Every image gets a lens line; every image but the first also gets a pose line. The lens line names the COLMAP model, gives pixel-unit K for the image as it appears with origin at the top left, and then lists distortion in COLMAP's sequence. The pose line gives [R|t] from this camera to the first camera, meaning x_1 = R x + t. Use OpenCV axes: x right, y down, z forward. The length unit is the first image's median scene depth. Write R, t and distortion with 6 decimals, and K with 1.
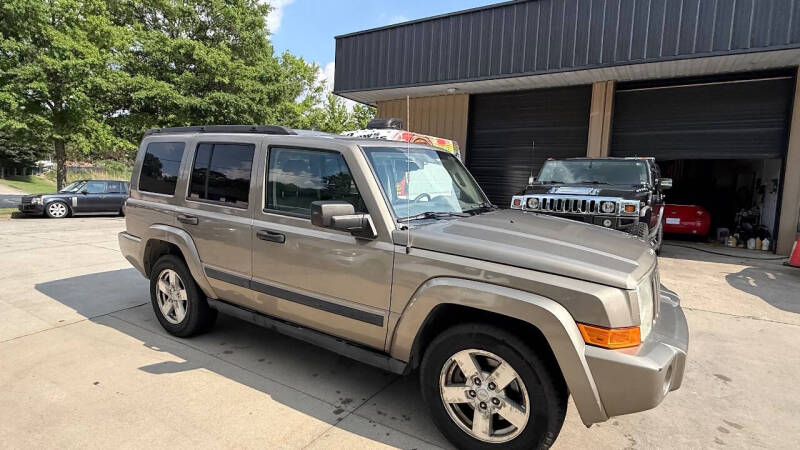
lens RADIAL K [[419.1, 0, 401.3], [0, 419.1, 221.2], [0, 0, 1]] dist [0.000792, -0.000005]
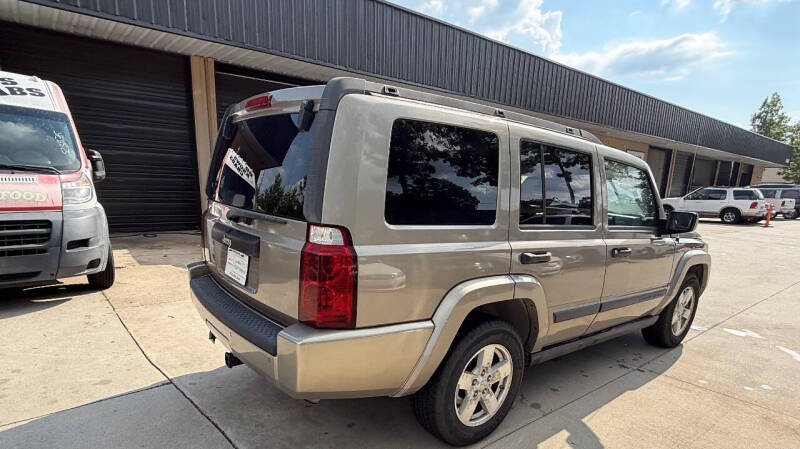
lens RADIAL K [[444.4, 0, 388.6], [0, 444.4, 288.6], [0, 0, 1]] dist [0.001700, 0.000175]
pose [[0.341112, -0.241873, 0.908372, -0.606482], [0.072648, 0.970223, 0.231061, -0.067592], [-0.937211, -0.012826, 0.348527, 0.465419]]
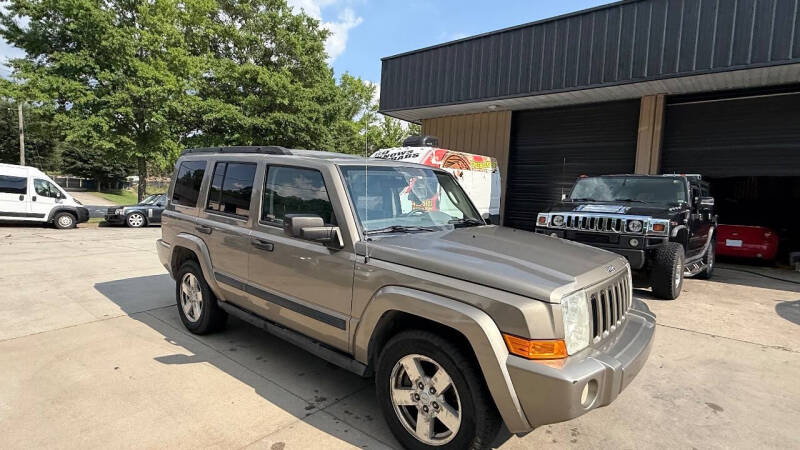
lens RADIAL K [[419.1, 0, 401.3], [0, 419.1, 221.2], [0, 0, 1]] dist [0.000792, -0.000005]
pose [[0.990343, 0.016914, -0.137602, 0.083503], [-0.022047, 0.999113, -0.035864, 0.001696], [0.136874, 0.038551, 0.989838, -0.022806]]
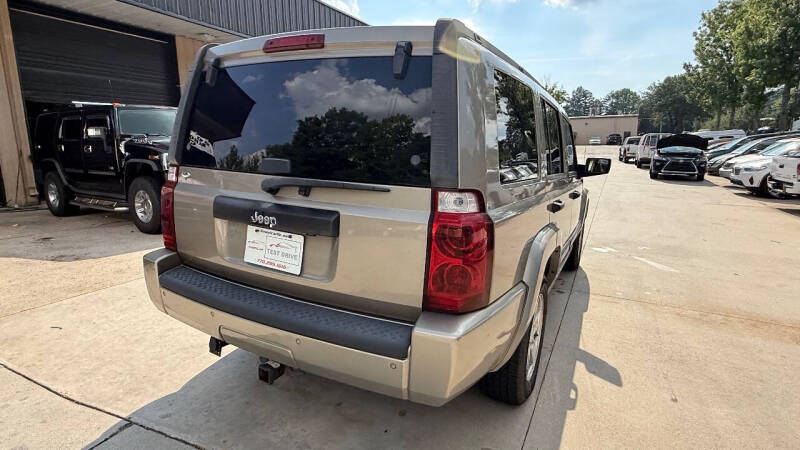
lens RADIAL K [[419.1, 0, 401.3], [0, 419.1, 221.2], [0, 0, 1]] dist [0.000792, -0.000005]
pose [[-0.078836, -0.220899, 0.972105, -0.575103], [0.086595, 0.969937, 0.227429, -0.080272], [-0.993119, 0.102109, -0.057337, 0.628986]]
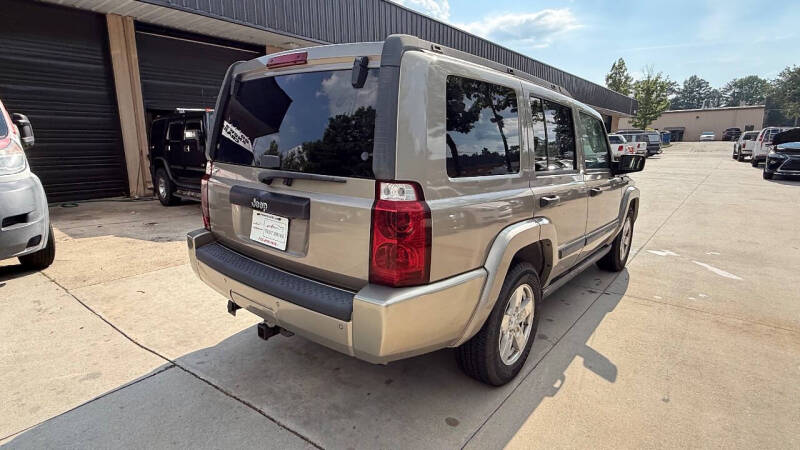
lens RADIAL K [[419.1, 0, 401.3], [0, 419.1, 221.2], [0, 0, 1]] dist [0.000792, -0.000005]
pose [[0.122365, -0.224098, 0.966854, -0.611653], [0.103020, 0.971781, 0.212202, -0.074832], [-0.987124, 0.073639, 0.141999, 0.554731]]
